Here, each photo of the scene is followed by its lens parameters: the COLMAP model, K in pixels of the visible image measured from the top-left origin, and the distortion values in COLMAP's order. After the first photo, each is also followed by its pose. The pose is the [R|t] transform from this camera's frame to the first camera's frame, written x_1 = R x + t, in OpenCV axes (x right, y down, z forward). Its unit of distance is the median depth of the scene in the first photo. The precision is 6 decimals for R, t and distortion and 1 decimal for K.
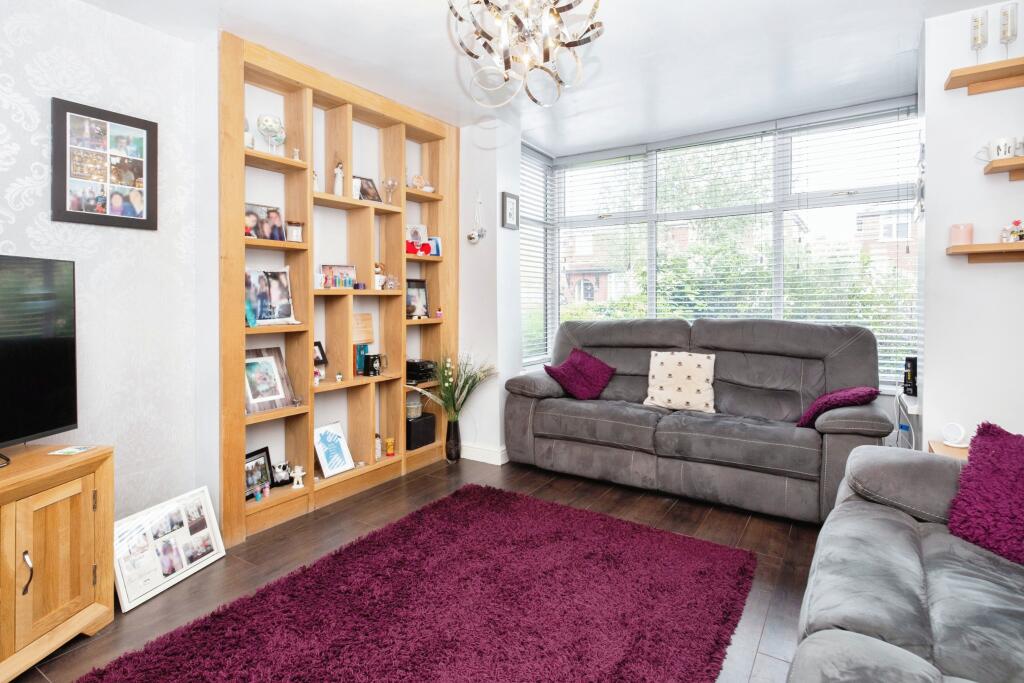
lens RADIAL K [[523.0, 0, 515.6], [0, 523.0, 311.3], [0, 0, 1]] dist [-0.000079, -0.000035]
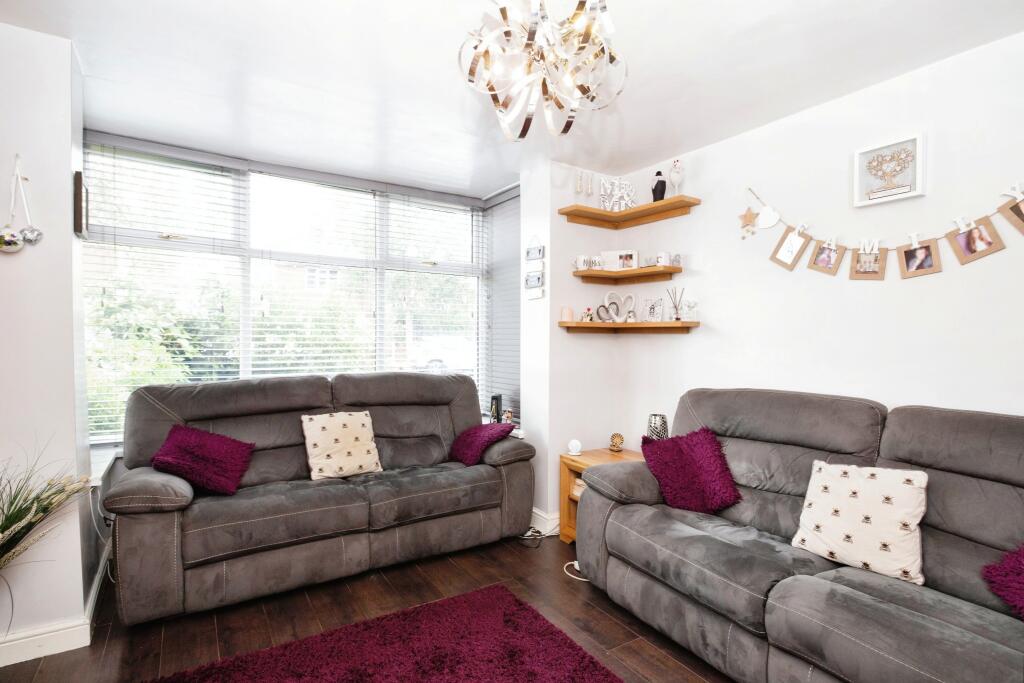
lens RADIAL K [[506.9, 0, 513.0], [0, 506.9, 351.8], [0, 0, 1]] dist [-0.000642, -0.000175]
pose [[0.401730, -0.008749, 0.915716, -0.371805], [0.003008, 0.999962, 0.008235, -0.034430], [-0.915753, -0.000554, 0.401741, 0.371778]]
